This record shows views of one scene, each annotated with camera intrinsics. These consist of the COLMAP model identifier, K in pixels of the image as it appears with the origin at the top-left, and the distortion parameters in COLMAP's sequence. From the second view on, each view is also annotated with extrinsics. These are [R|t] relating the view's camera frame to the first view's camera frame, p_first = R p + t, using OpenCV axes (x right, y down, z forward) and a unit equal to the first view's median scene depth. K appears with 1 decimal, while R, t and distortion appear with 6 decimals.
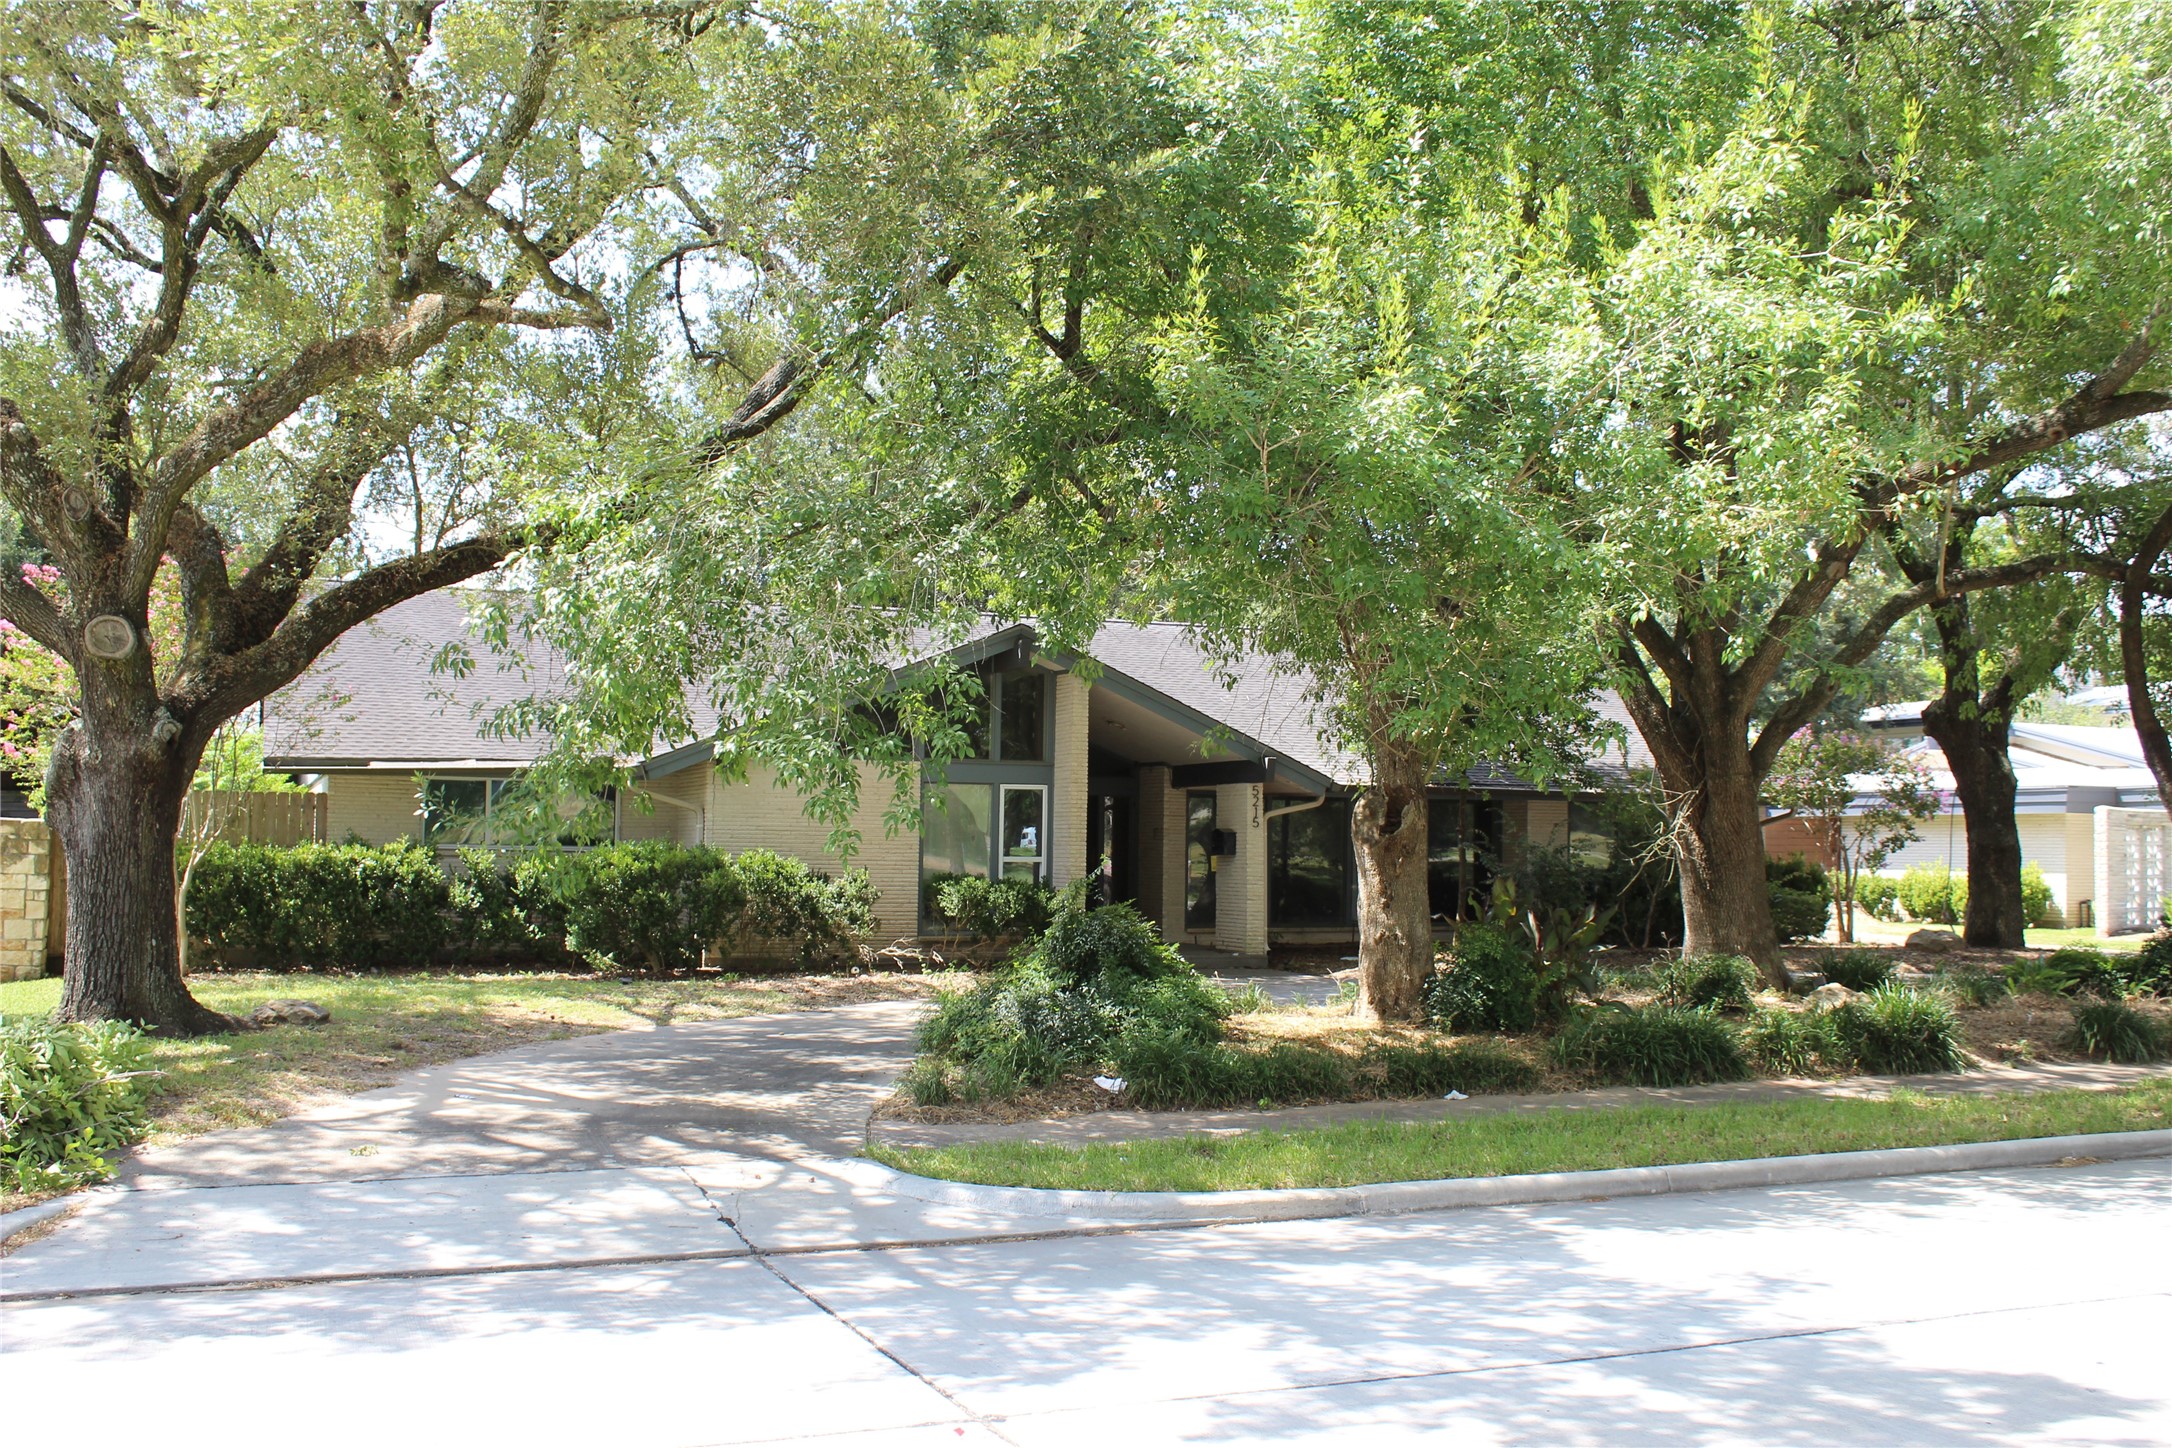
lens RADIAL K [[2272.1, 0, 1086.0], [0, 2272.1, 724.0], [0, 0, 1]] dist [-0.089484, 0.059049]
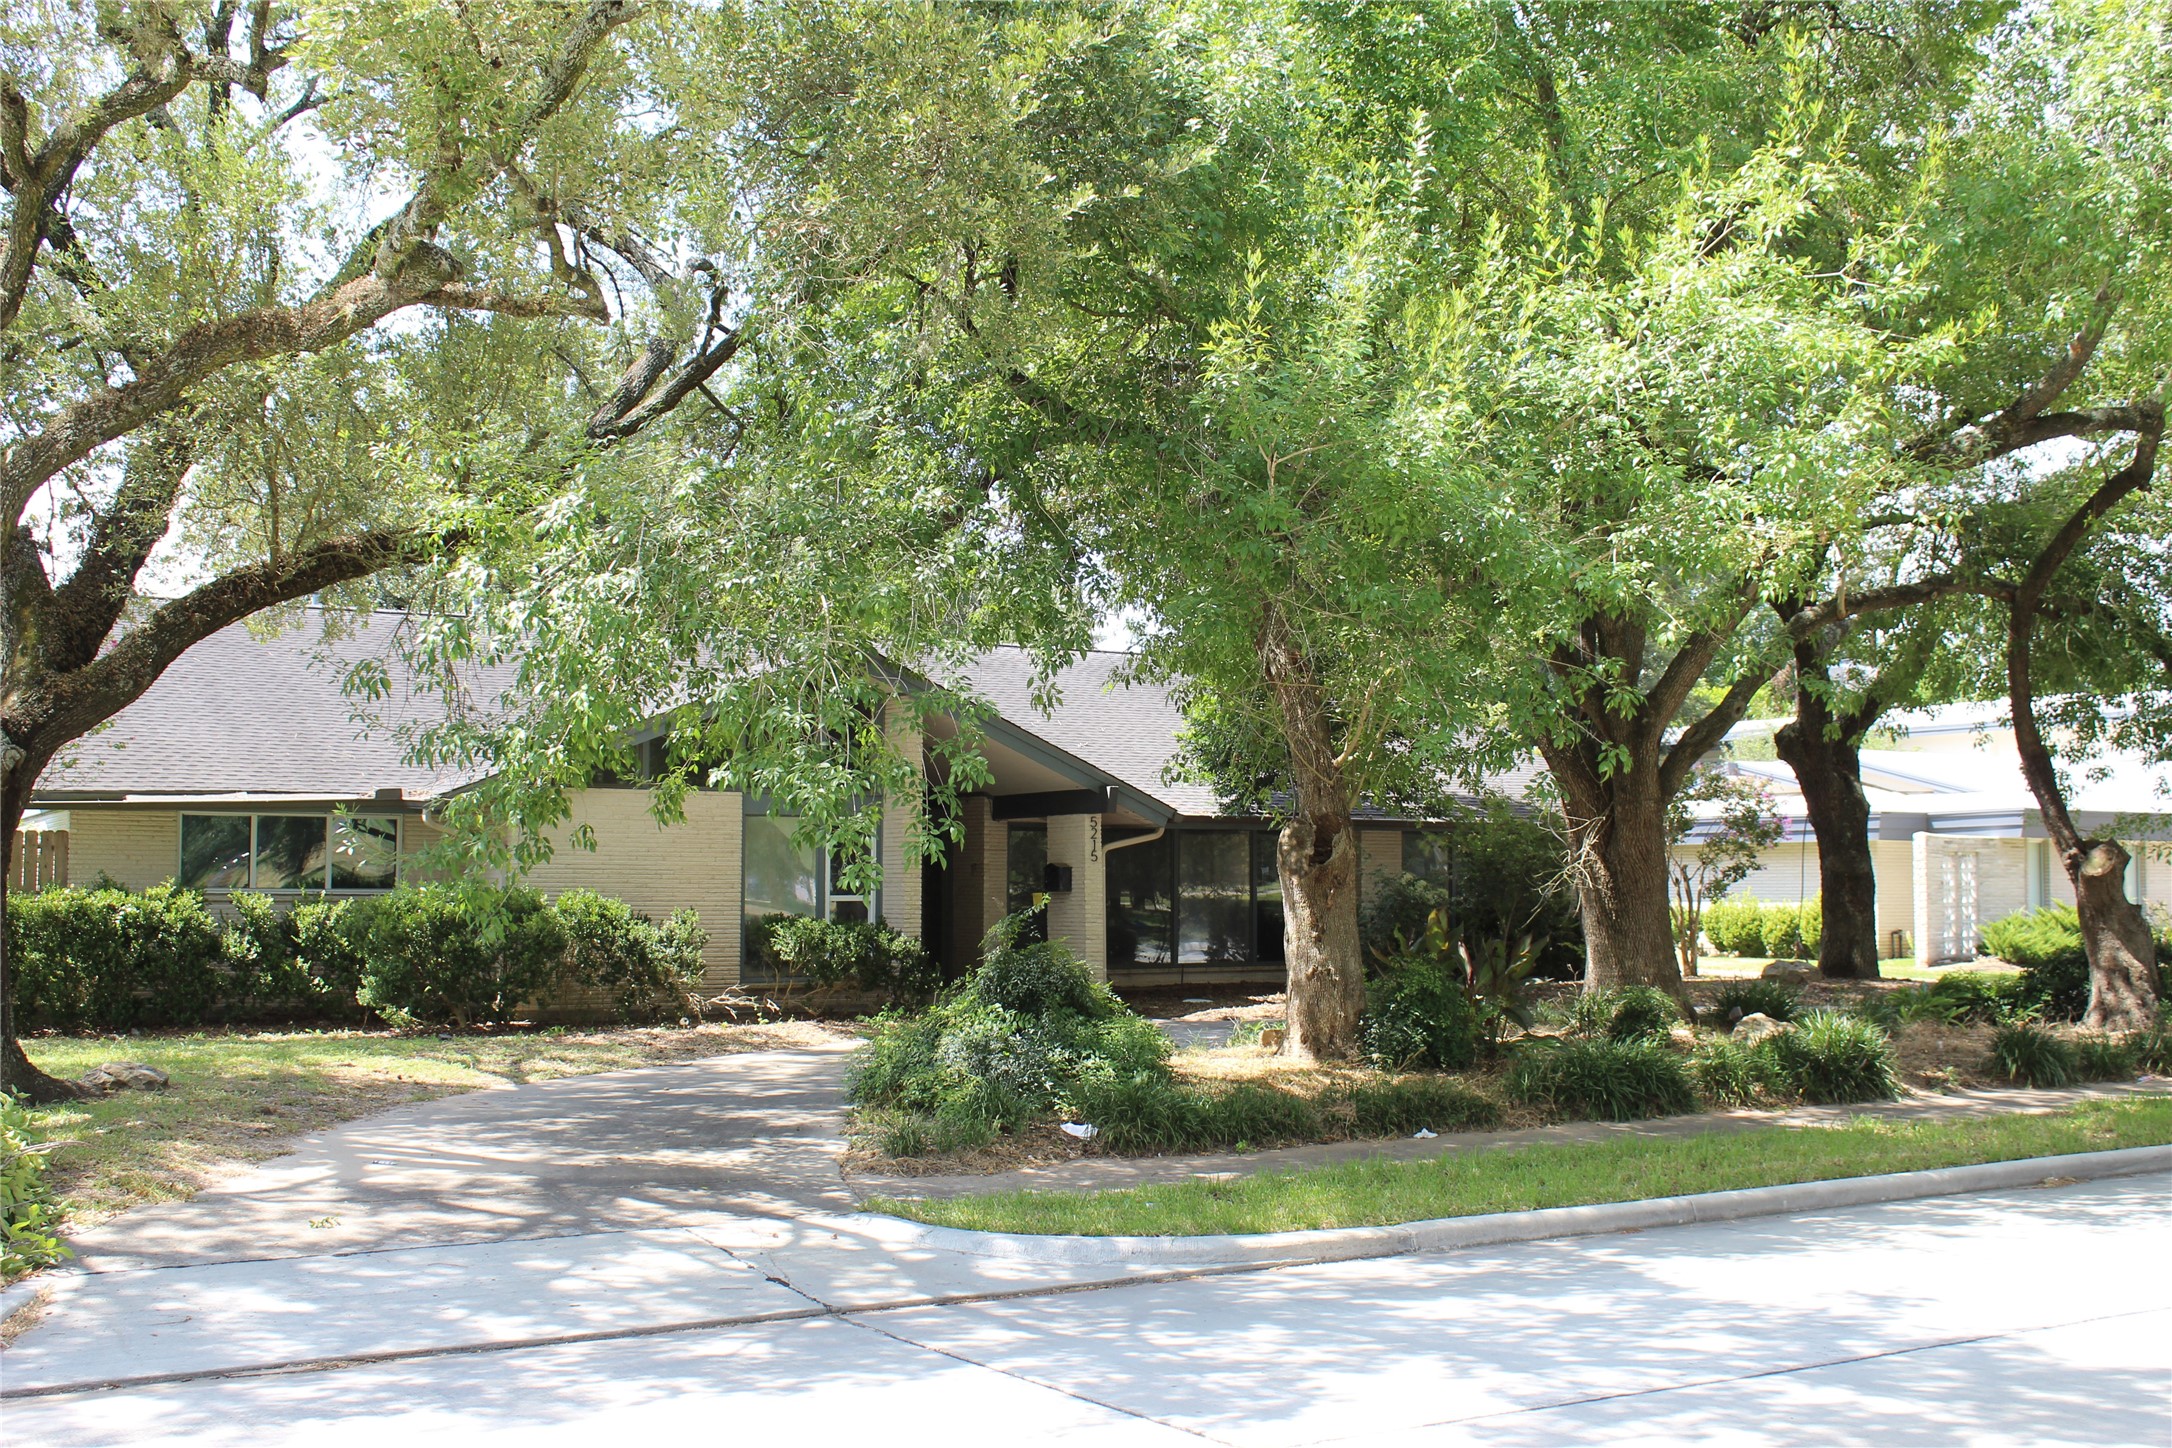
lens RADIAL K [[2527.3, 0, 1086.0], [0, 2527.3, 724.0], [0, 0, 1]] dist [-0.074472, 0.049041]
pose [[0.987392, -0.000787, 0.158292, -0.135135], [0.002631, 0.999931, -0.011442, 0.001673], [-0.158272, 0.011715, 0.987326, -0.033092]]
